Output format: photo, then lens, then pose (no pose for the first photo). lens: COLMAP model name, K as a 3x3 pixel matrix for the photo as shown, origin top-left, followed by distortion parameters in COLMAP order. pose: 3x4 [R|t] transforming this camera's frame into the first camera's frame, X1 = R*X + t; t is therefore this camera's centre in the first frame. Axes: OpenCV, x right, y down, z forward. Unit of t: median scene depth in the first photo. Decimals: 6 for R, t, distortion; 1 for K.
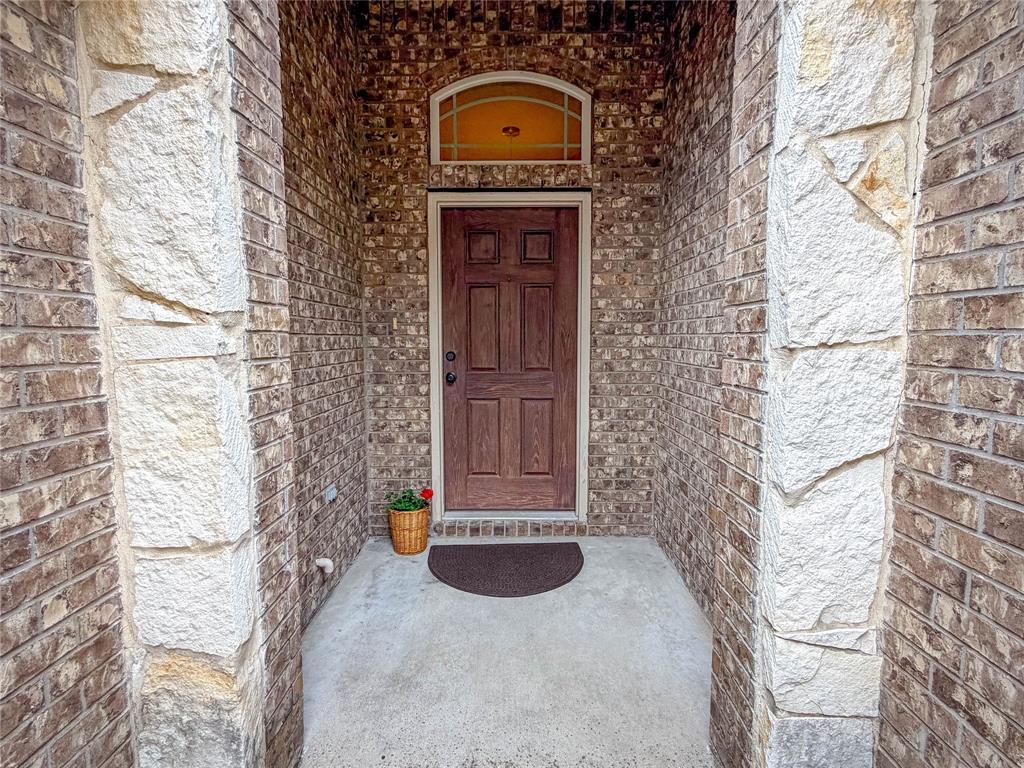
lens RADIAL K [[519.7, 0, 512.0], [0, 519.7, 384.0], [0, 0, 1]] dist [0.000793, 0.000960]
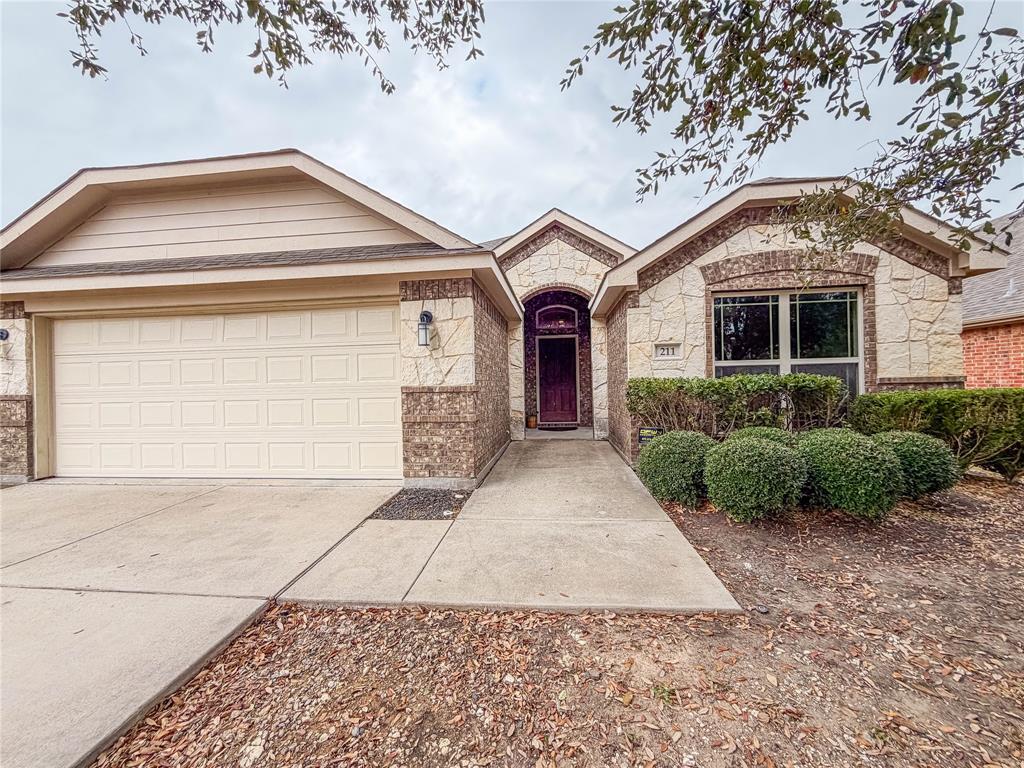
lens RADIAL K [[411.3, 0, 512.0], [0, 411.3, 384.0], [0, 0, 1]] dist [0.001294, -0.000017]
pose [[0.994189, -0.019172, -0.105932, -0.018704], [0.009303, 0.995633, -0.092884, 0.271371], [0.107250, 0.091359, 0.990026, -2.016366]]
